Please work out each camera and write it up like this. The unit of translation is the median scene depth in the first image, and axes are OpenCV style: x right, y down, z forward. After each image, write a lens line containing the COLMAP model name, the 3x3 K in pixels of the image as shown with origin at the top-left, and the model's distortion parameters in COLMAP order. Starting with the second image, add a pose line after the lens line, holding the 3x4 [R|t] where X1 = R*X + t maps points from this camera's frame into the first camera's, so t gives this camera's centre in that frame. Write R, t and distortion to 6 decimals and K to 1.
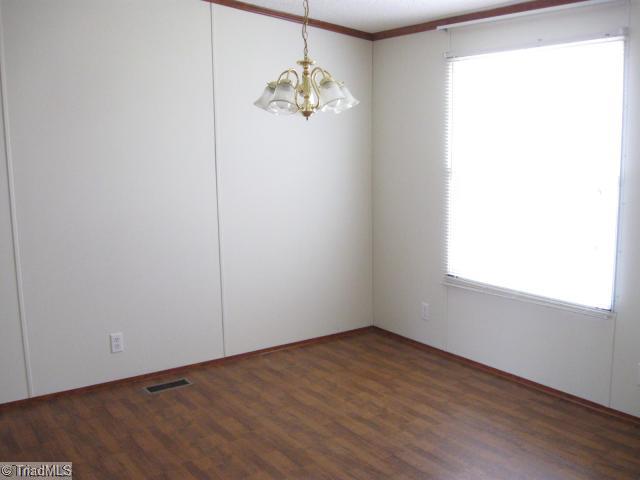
lens RADIAL K [[681.3, 0, 320.0], [0, 681.3, 240.0], [0, 0, 1]] dist [-0.015891, -0.016604]
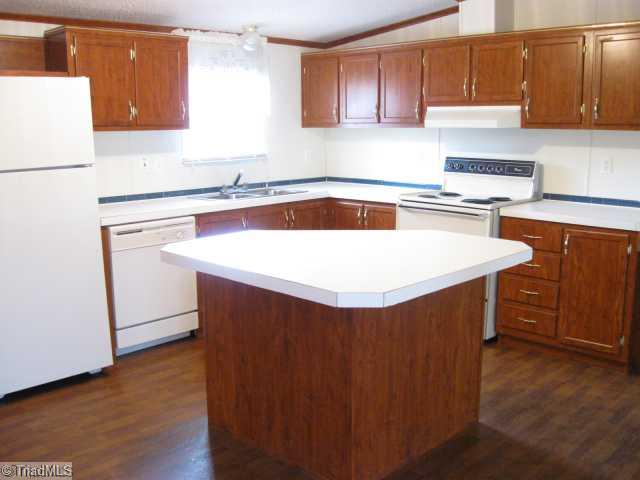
lens RADIAL K [[681.3, 0, 320.0], [0, 681.3, 240.0], [0, 0, 1]] dist [-0.015891, -0.016604]
pose [[-0.215863, -0.152138, 0.964498, -1.041345], [0.164330, 0.968037, 0.189474, -0.232159], [-0.962496, 0.199396, -0.183963, 1.500730]]
